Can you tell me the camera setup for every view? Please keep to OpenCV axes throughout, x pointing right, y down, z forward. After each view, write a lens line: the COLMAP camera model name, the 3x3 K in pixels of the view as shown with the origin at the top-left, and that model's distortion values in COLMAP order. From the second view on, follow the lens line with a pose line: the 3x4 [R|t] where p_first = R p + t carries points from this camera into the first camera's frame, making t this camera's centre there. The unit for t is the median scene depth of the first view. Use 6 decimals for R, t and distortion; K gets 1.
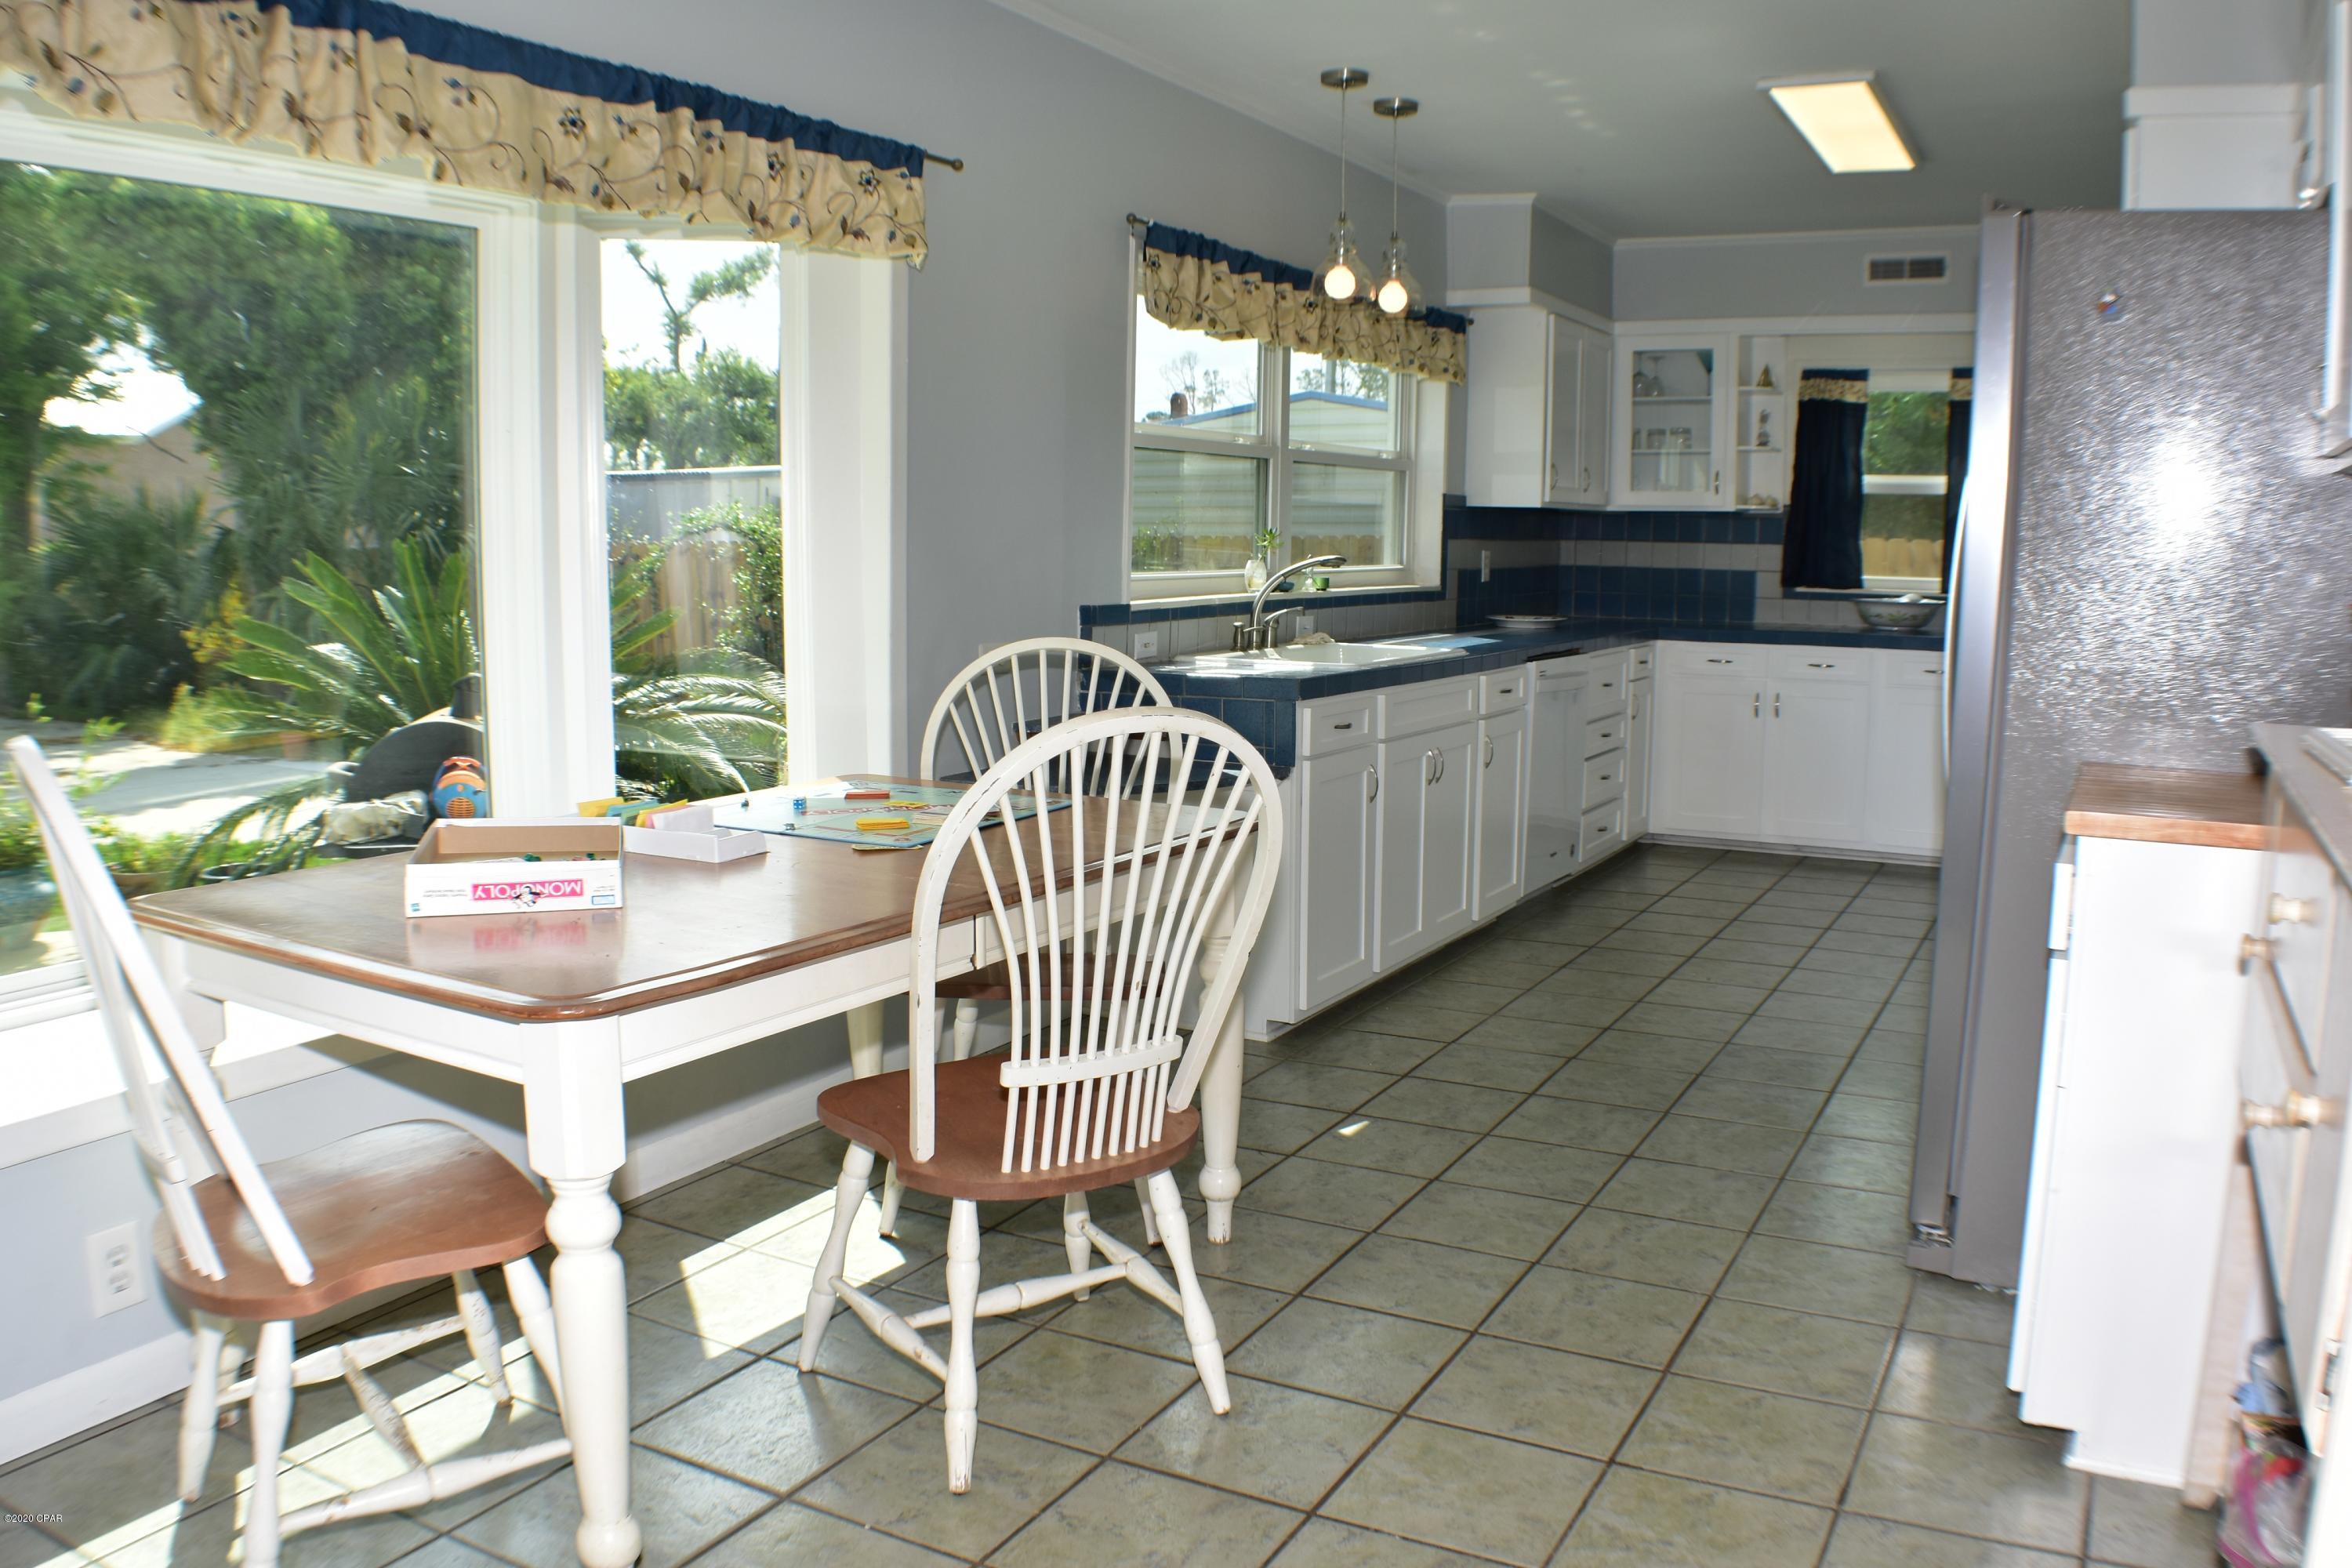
lens RADIAL K [[1813.4, 0, 1176.0], [0, 1813.4, 784.0], [0, 0, 1]] dist [-0.166469, 0.047454]
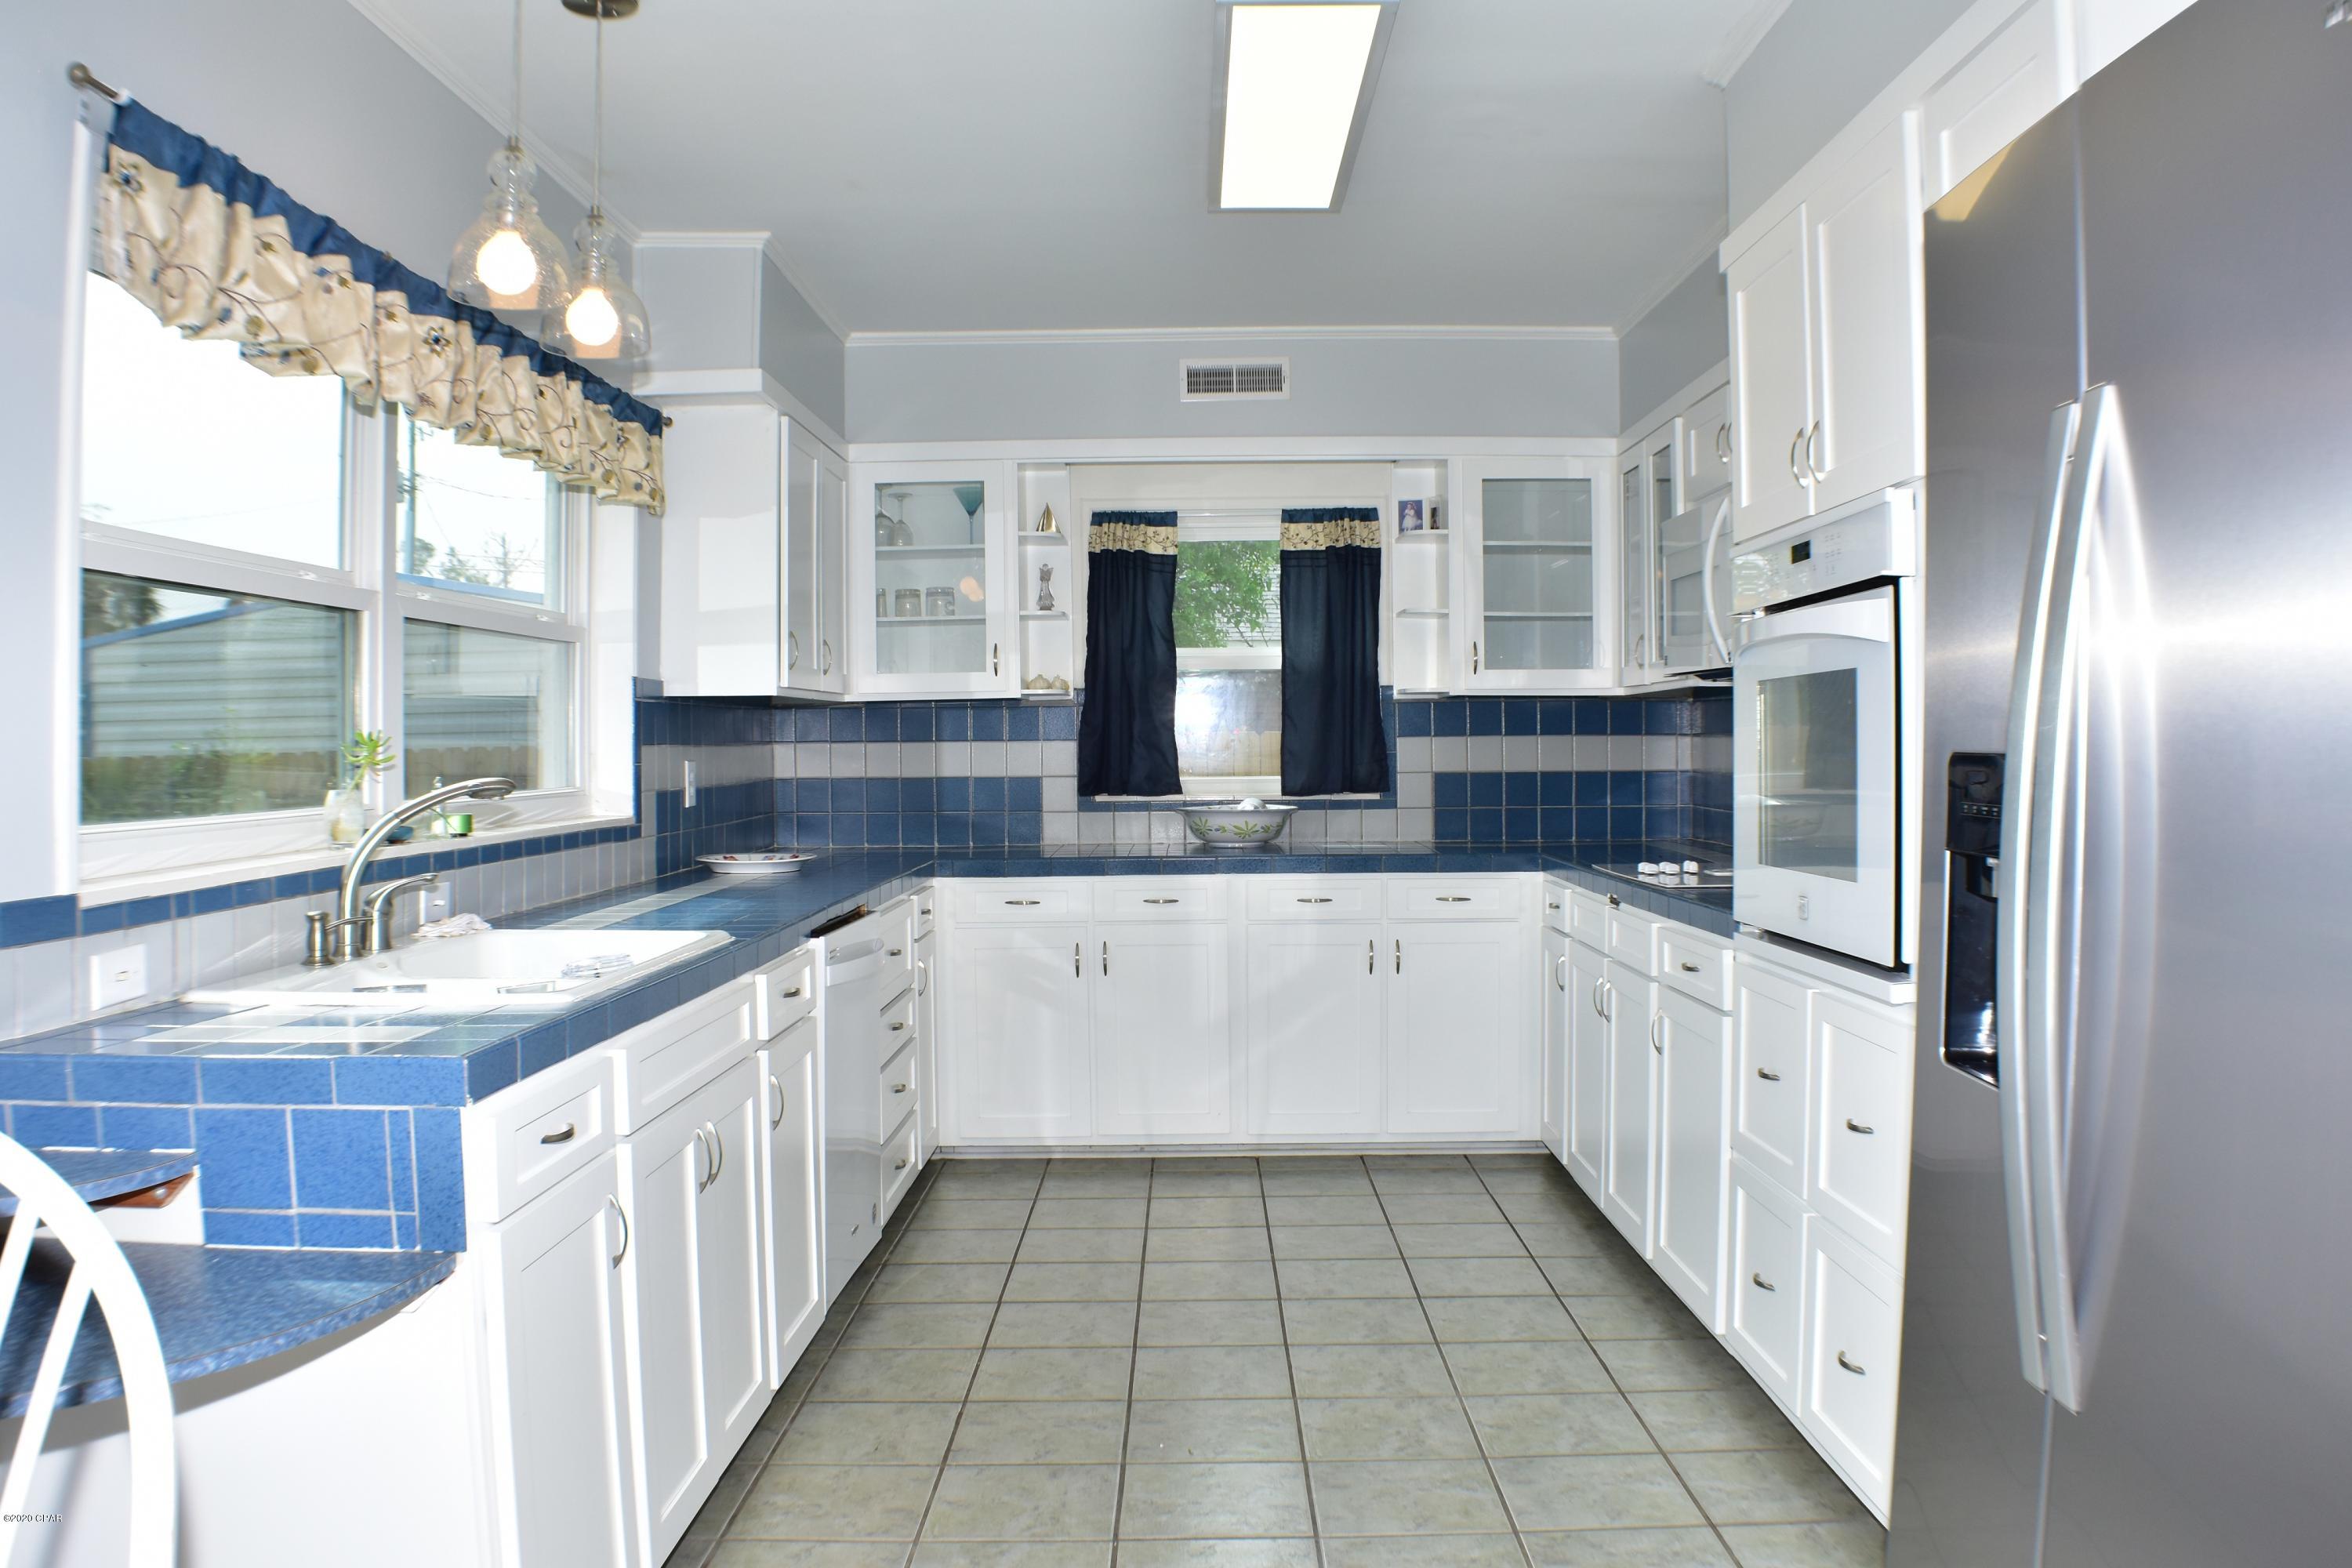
lens RADIAL K [[1813.4, 0, 1176.0], [0, 1813.4, 784.0], [0, 0, 1]] dist [-0.166469, 0.047454]
pose [[0.878895, -0.027272, 0.476235, 0.010761], [0.081575, 0.992250, -0.093726, -0.044678], [-0.469988, 0.121224, 0.874309, 0.337067]]
